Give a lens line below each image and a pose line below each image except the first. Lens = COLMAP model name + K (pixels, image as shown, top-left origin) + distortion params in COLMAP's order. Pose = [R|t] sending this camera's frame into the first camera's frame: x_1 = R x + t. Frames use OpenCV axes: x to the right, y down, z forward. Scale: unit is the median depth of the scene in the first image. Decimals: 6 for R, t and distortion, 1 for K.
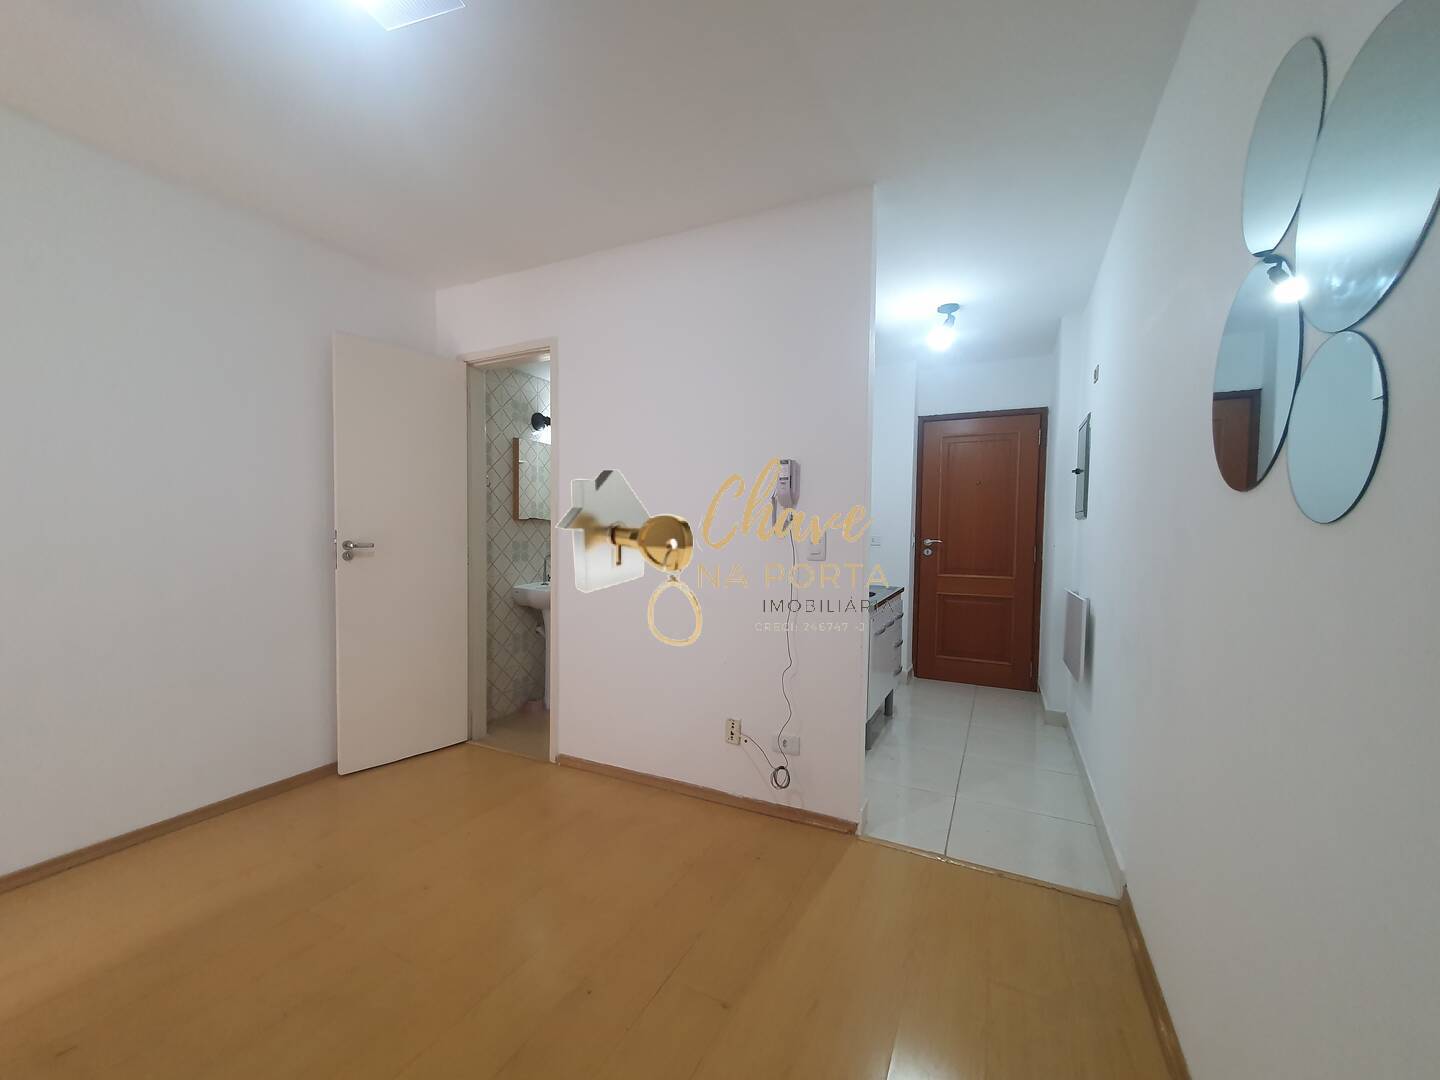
lens RADIAL K [[569.3, 0, 717.7], [0, 569.3, 547.2], [0, 0, 1]] dist [0.003408, 0.001006]
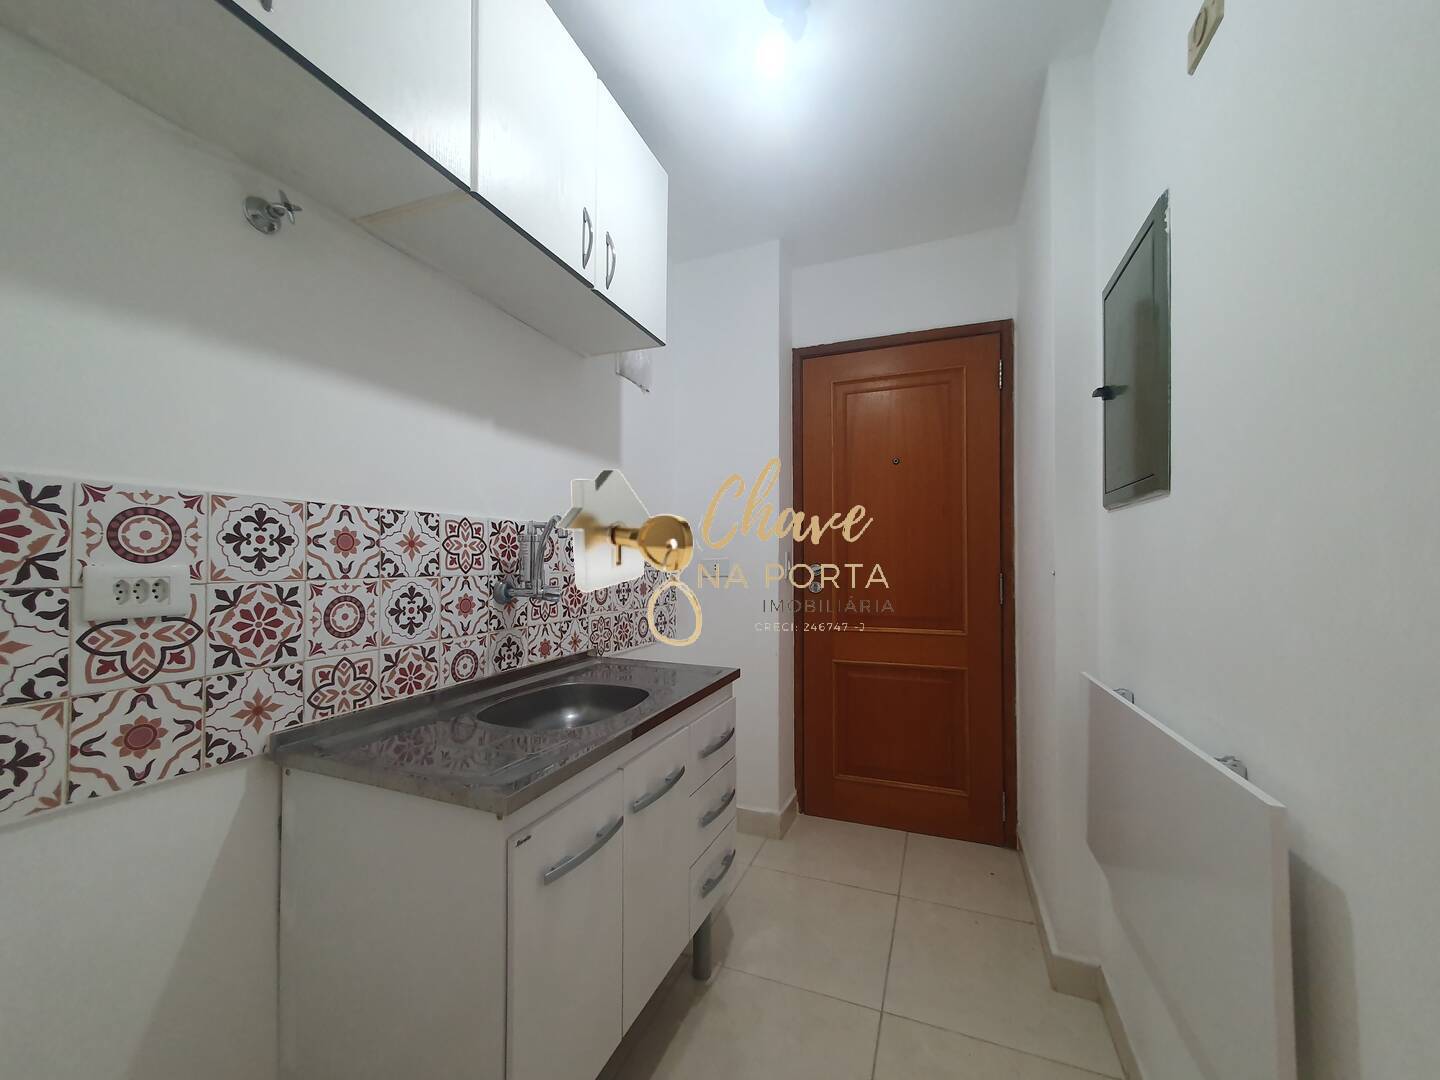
lens RADIAL K [[569.3, 0, 721.7], [0, 569.3, 548.6], [0, 0, 1]] dist [0.003408, 0.001006]
pose [[0.995970, -0.013304, 0.088694, 0.247486], [0.018031, 0.998447, -0.052705, -0.001966], [-0.087855, 0.054091, 0.994664, 0.487936]]
